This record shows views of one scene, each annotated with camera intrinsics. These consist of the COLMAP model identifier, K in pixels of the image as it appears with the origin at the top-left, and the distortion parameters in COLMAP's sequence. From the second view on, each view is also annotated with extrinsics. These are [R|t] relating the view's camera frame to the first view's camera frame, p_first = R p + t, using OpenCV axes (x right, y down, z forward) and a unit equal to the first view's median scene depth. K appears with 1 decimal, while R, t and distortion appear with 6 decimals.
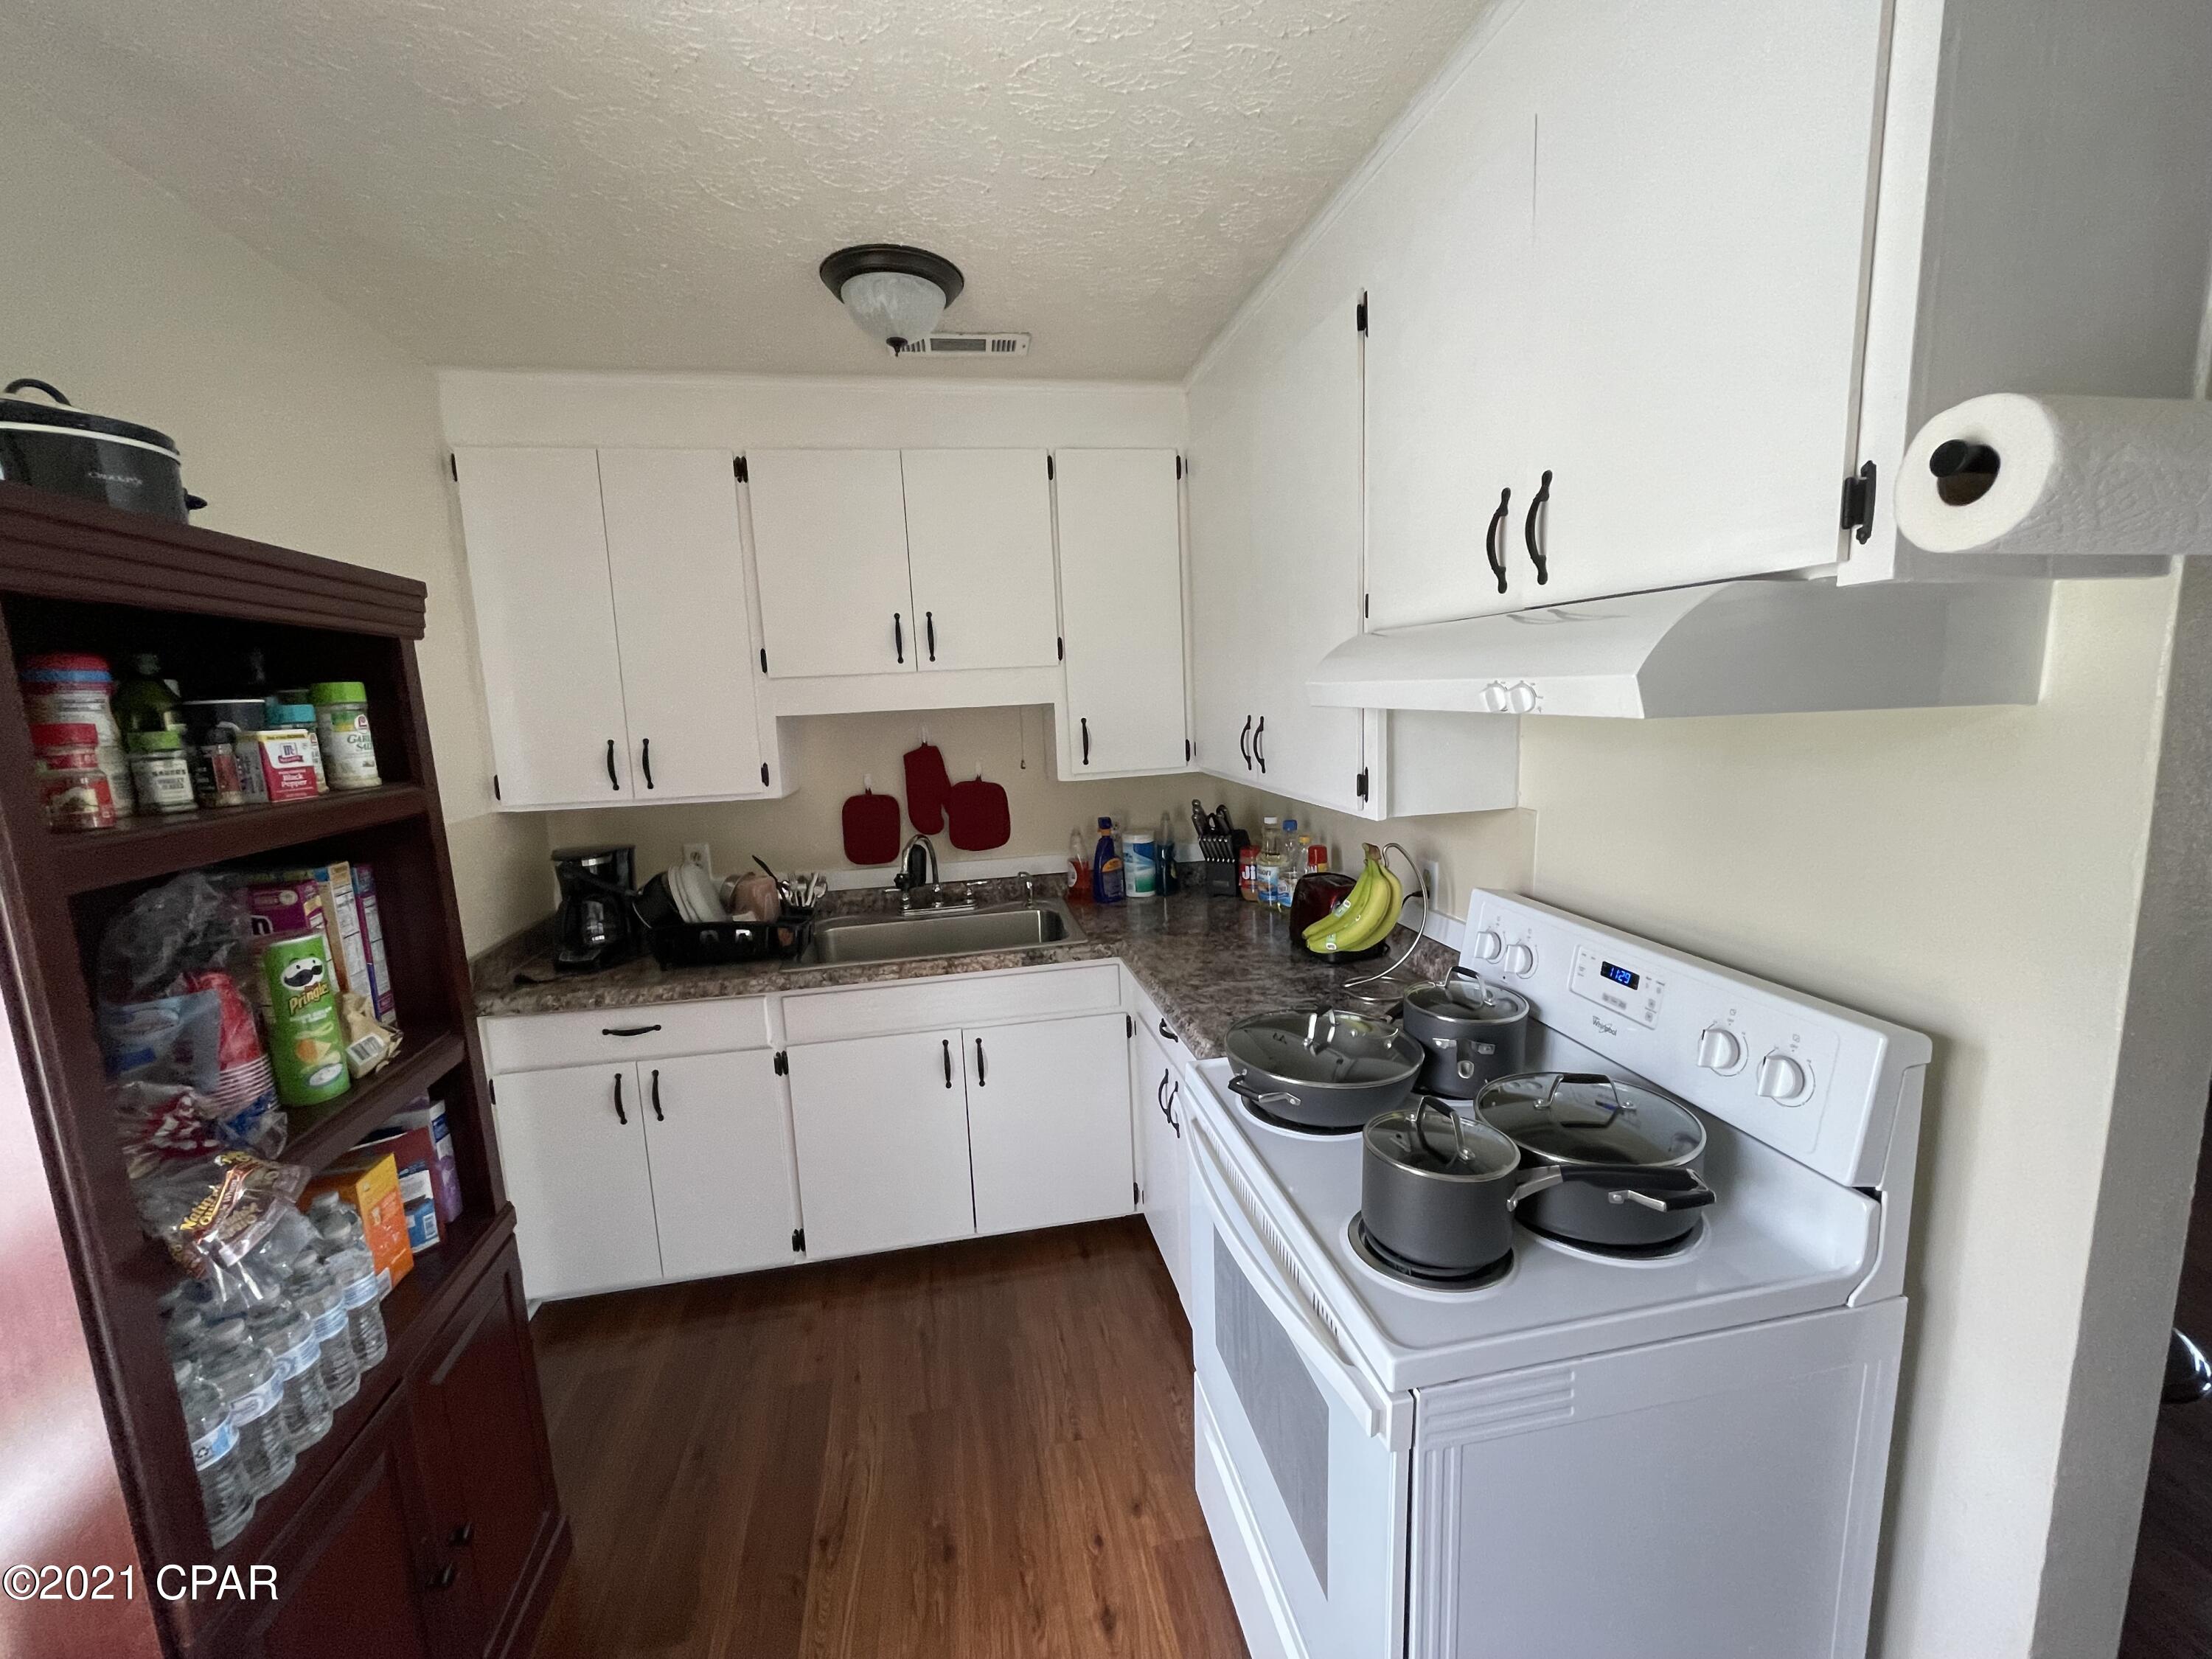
lens RADIAL K [[885.6, 0, 1104.7], [0, 885.6, 828.3], [0, 0, 1]] dist [0.001381, 0.000179]
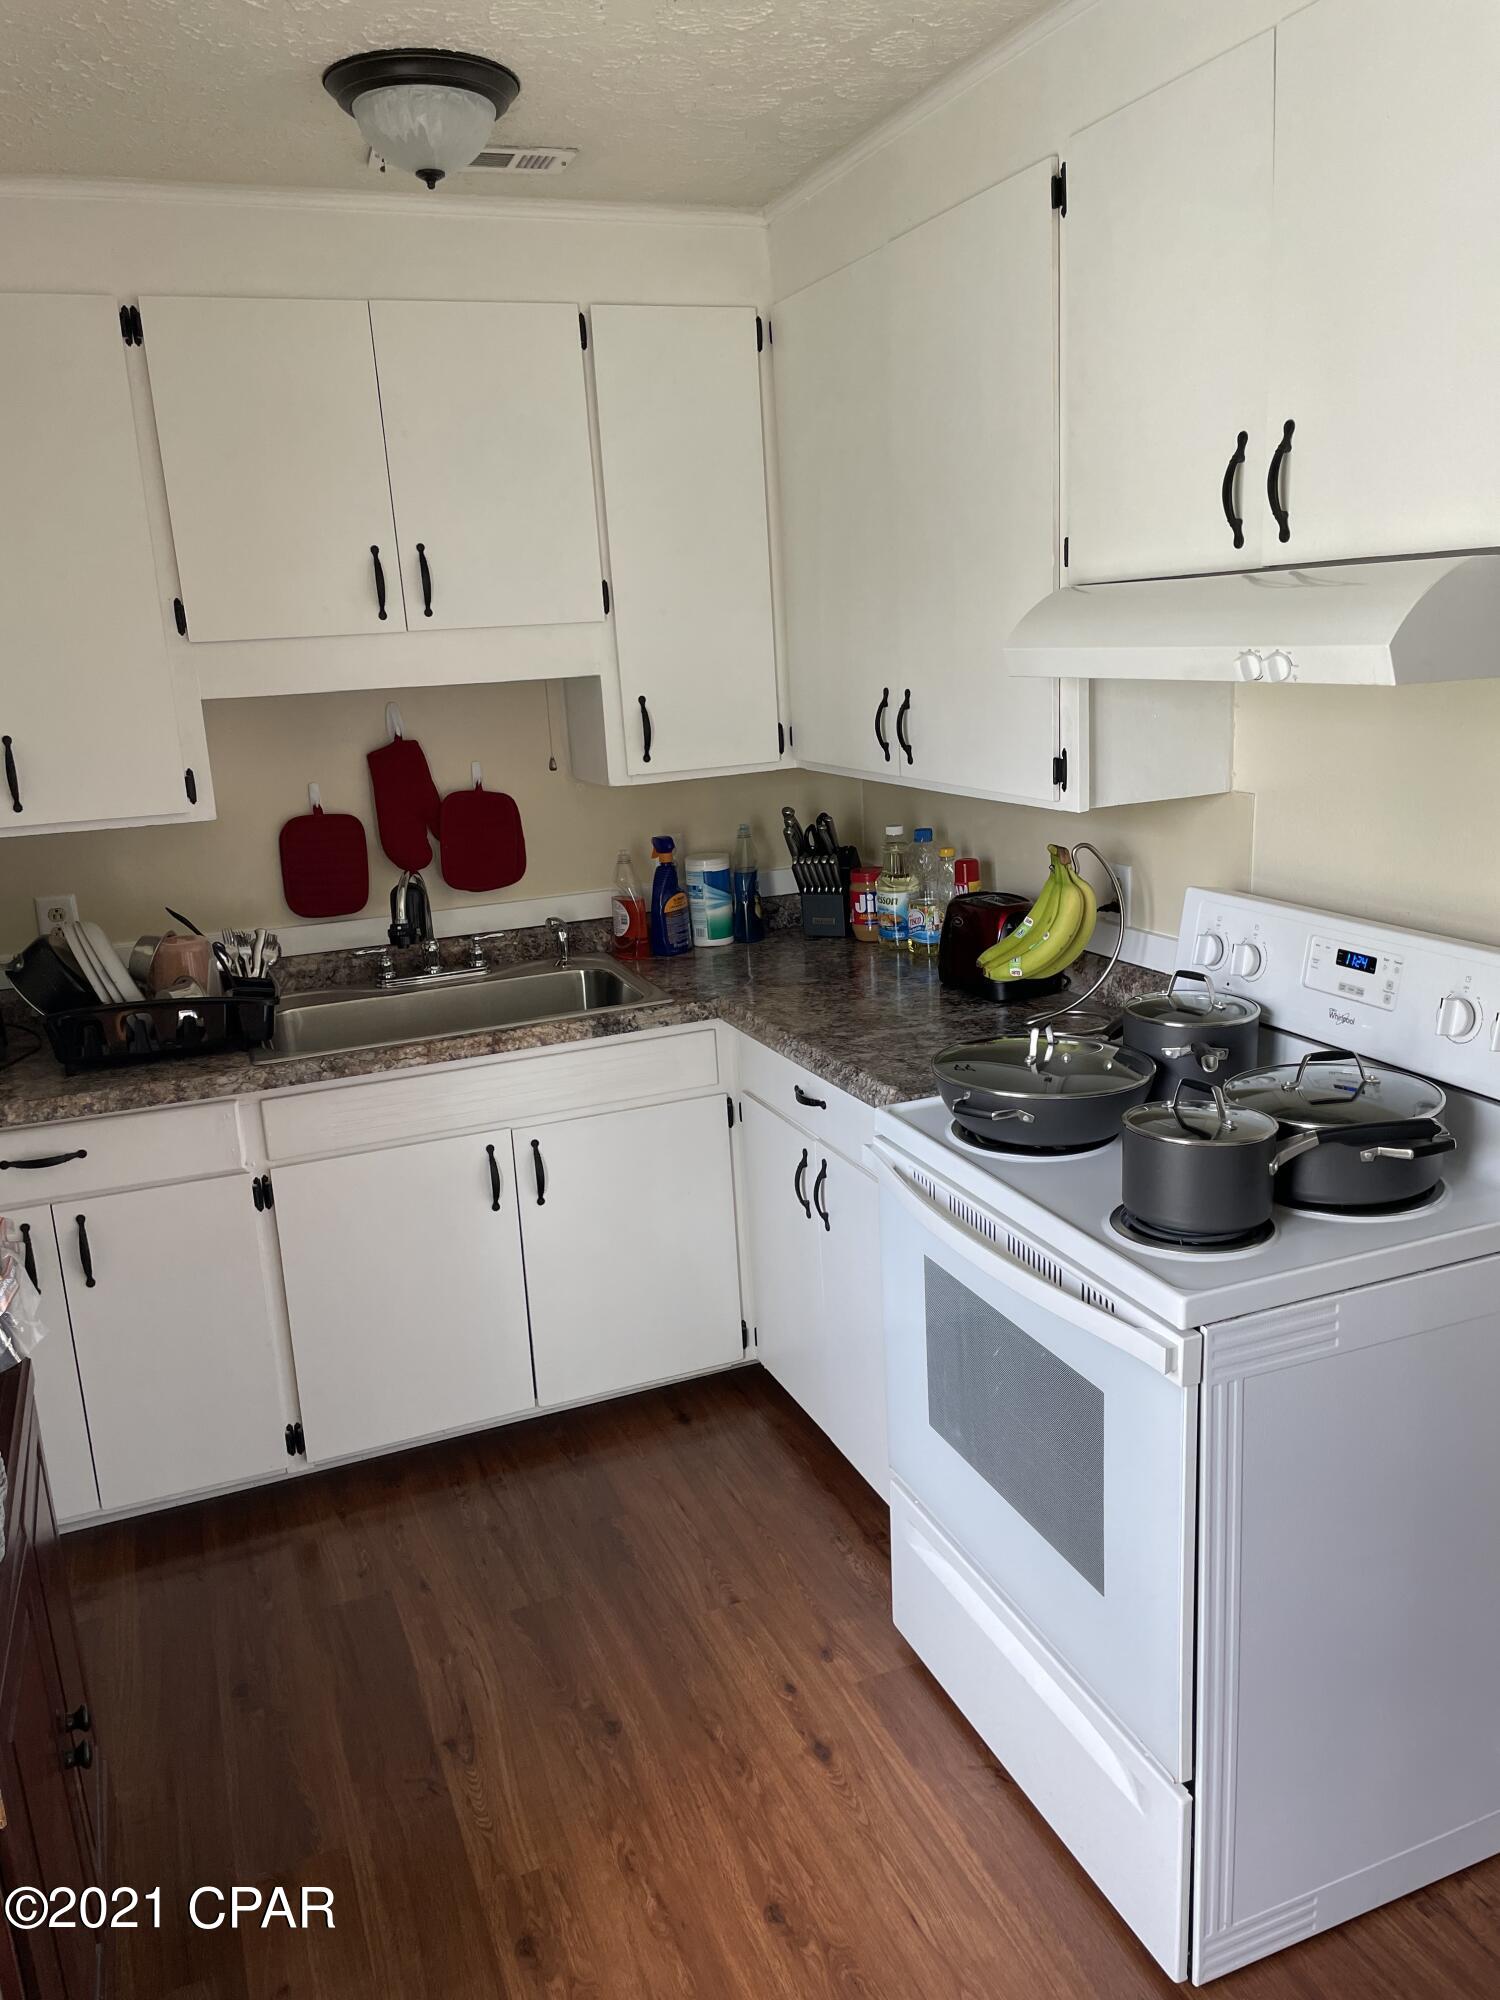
lens RADIAL K [[1511.7, 0, 750.8], [0, 1511.7, 989.0], [0, 0, 1]] dist [0.123272, -0.172868]
pose [[0.981377, -0.055536, 0.183890, -0.207129], [0.042367, 0.996299, 0.074786, 0.028056], [-0.187363, -0.065602, 0.980098, -0.281531]]
